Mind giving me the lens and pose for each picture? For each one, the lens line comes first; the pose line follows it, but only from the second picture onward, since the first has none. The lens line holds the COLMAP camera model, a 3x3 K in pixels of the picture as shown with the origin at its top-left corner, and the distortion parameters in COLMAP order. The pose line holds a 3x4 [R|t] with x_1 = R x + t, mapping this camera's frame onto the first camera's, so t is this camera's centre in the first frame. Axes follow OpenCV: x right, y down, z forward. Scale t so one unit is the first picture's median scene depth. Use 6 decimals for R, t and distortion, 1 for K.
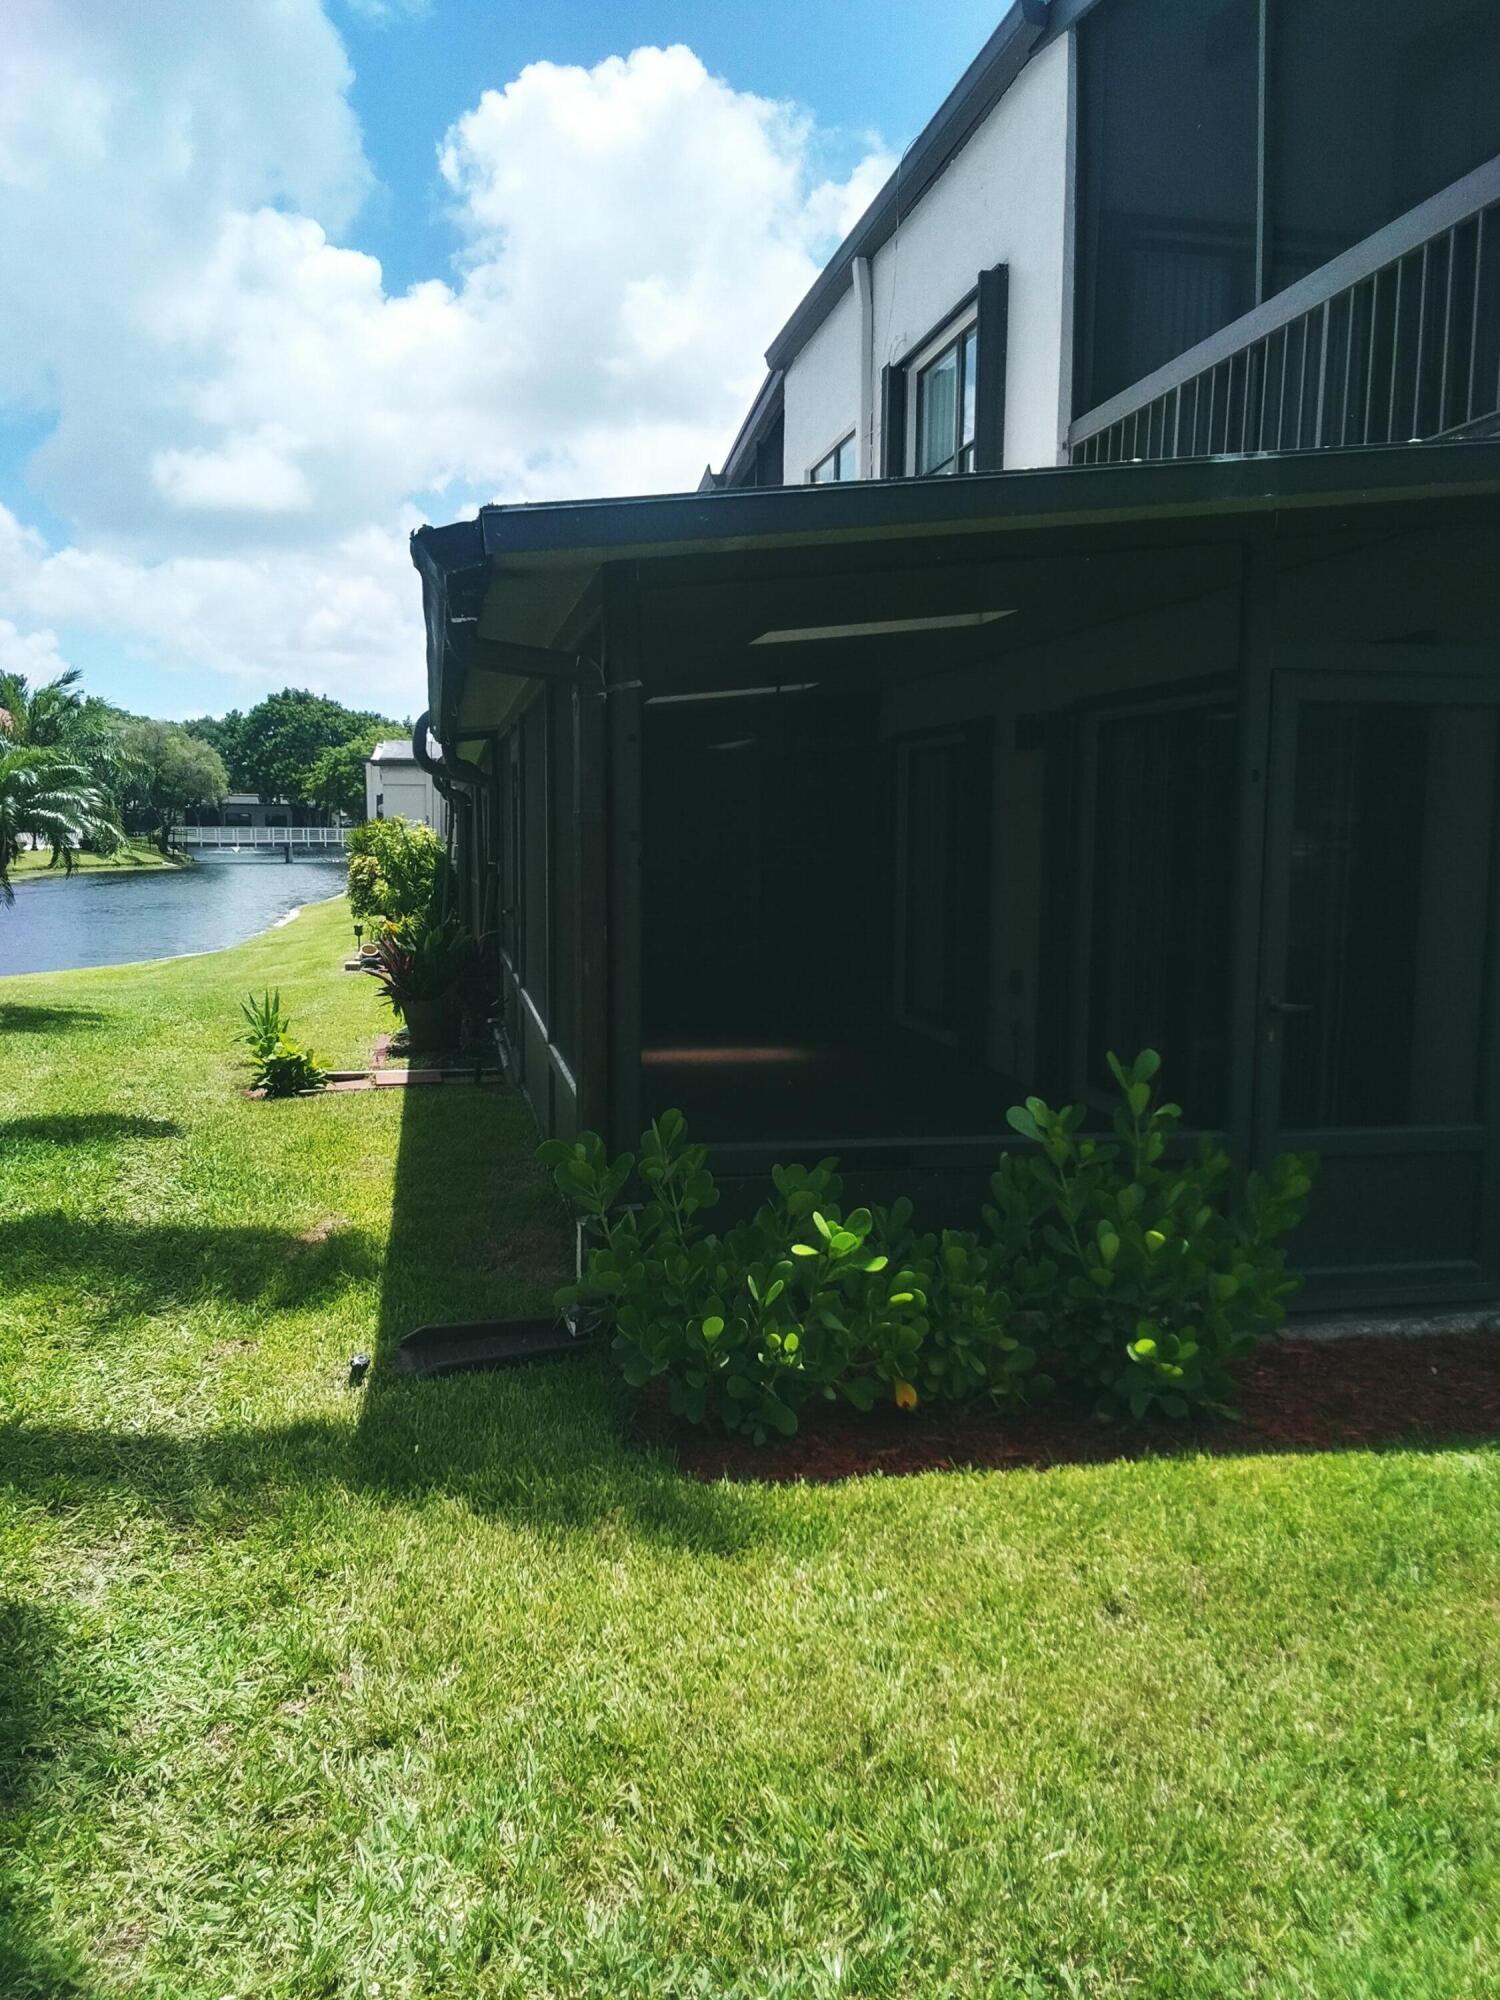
lens RADIAL K [[1542.5, 0, 750.0], [0, 1542.5, 1000.0], [0, 0, 1]] dist [0.009073, -0.001599]
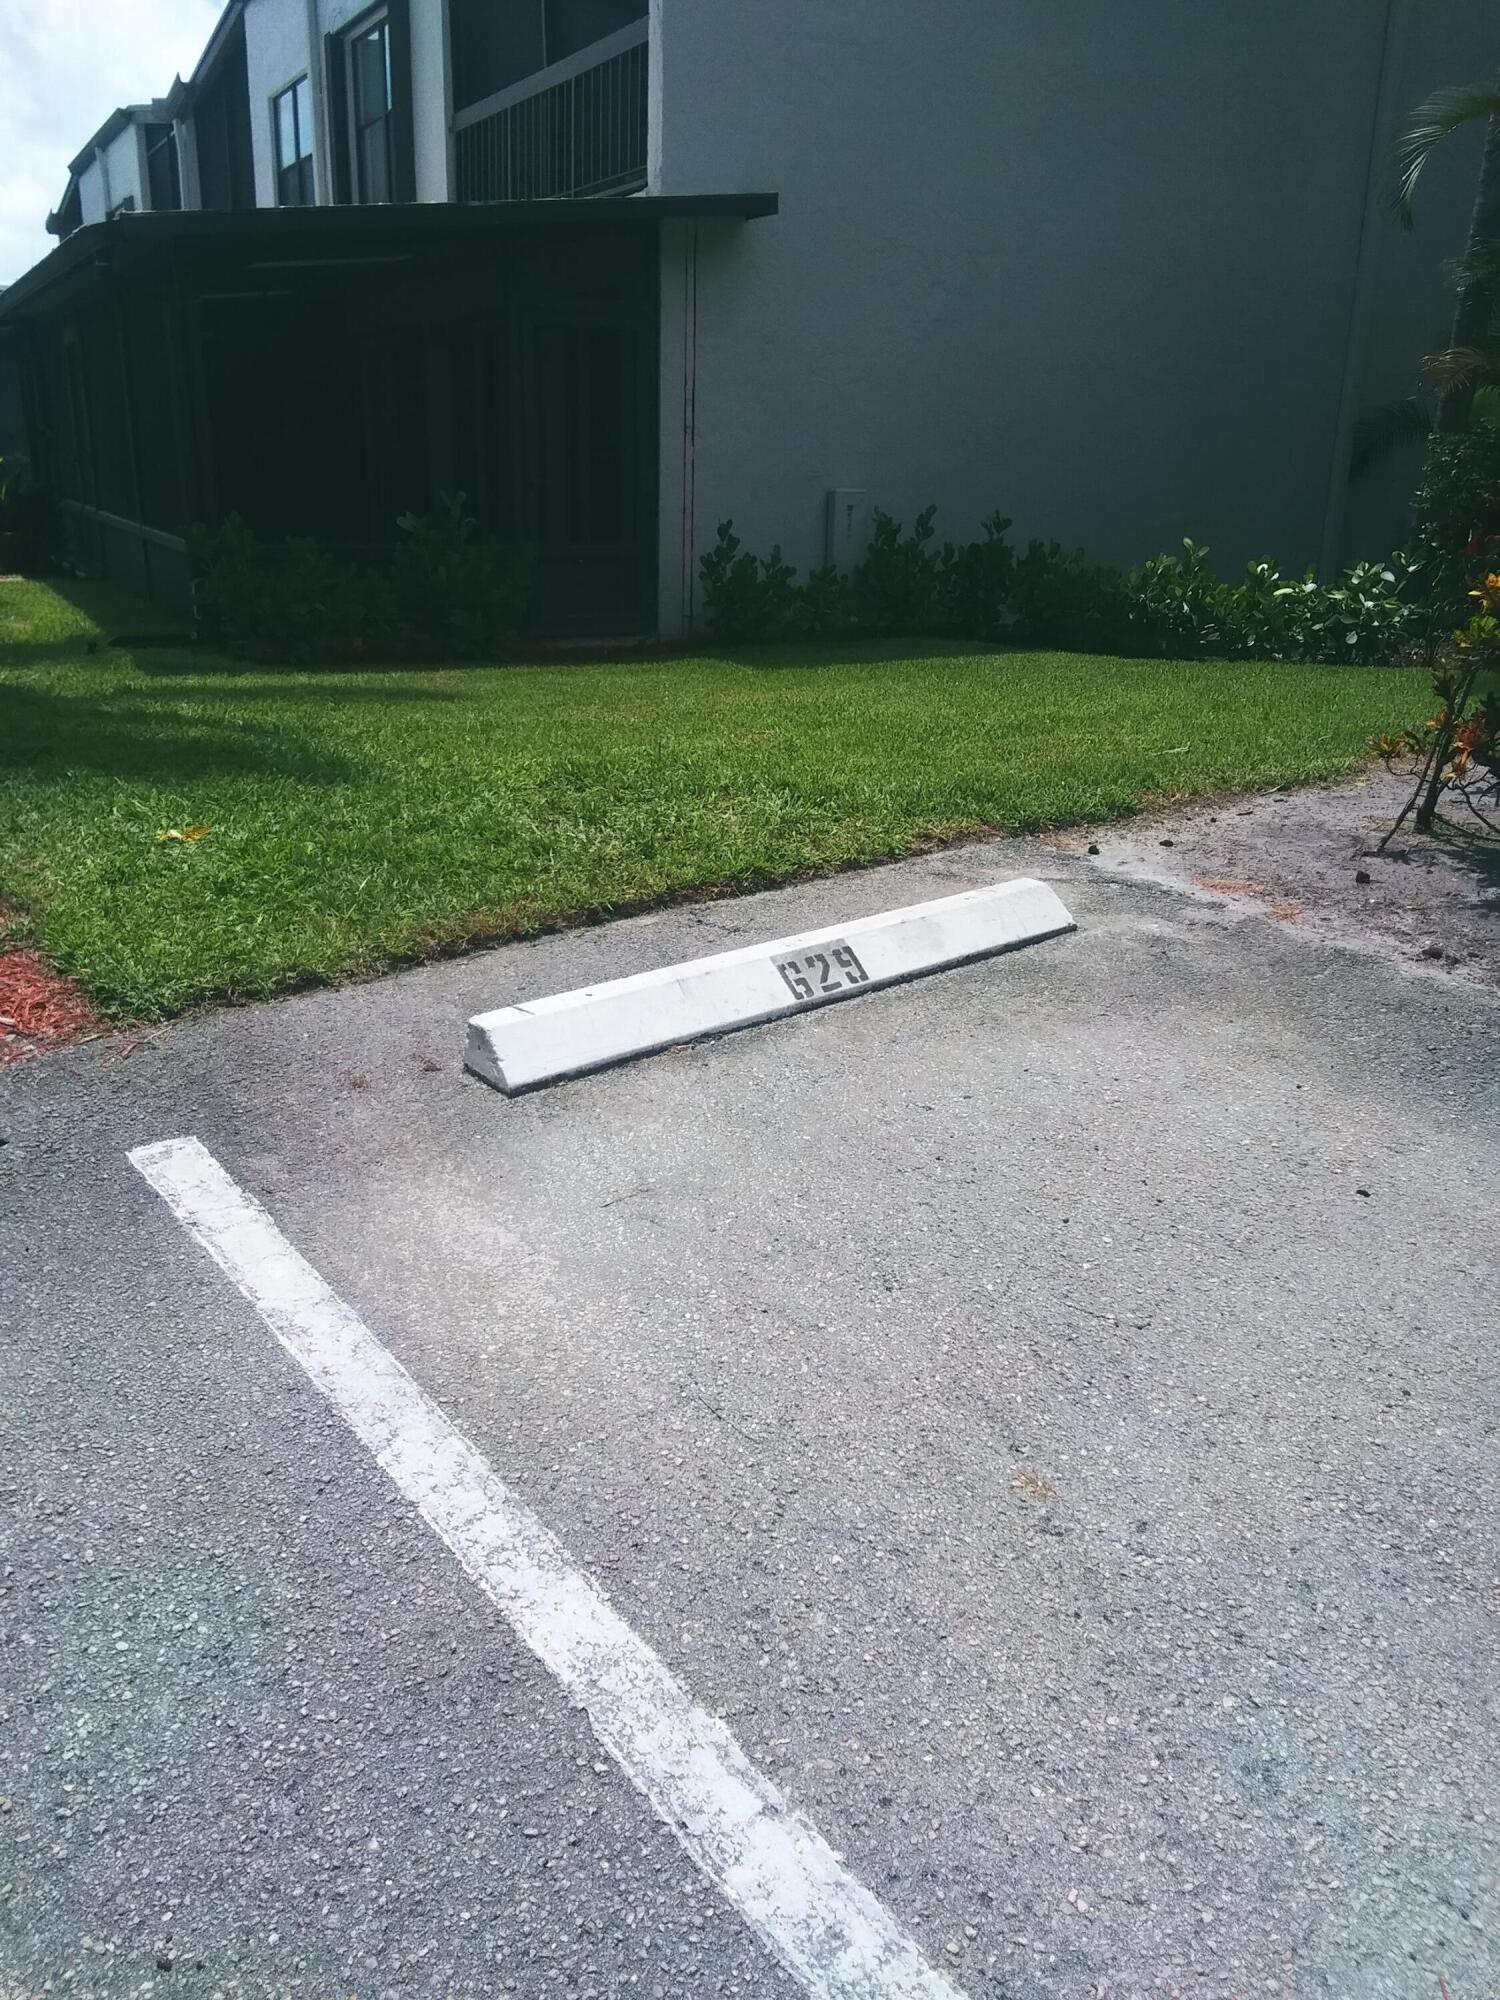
lens RADIAL K [[1542.5, 0, 750.0], [0, 1542.5, 1000.0], [0, 0, 1]] dist [0.009073, -0.001599]
pose [[0.953680, -0.083314, 0.289054, -0.032232], [0.014776, 0.972697, 0.231609, 0.163596], [-0.300459, -0.216610, 0.928873, -0.927341]]
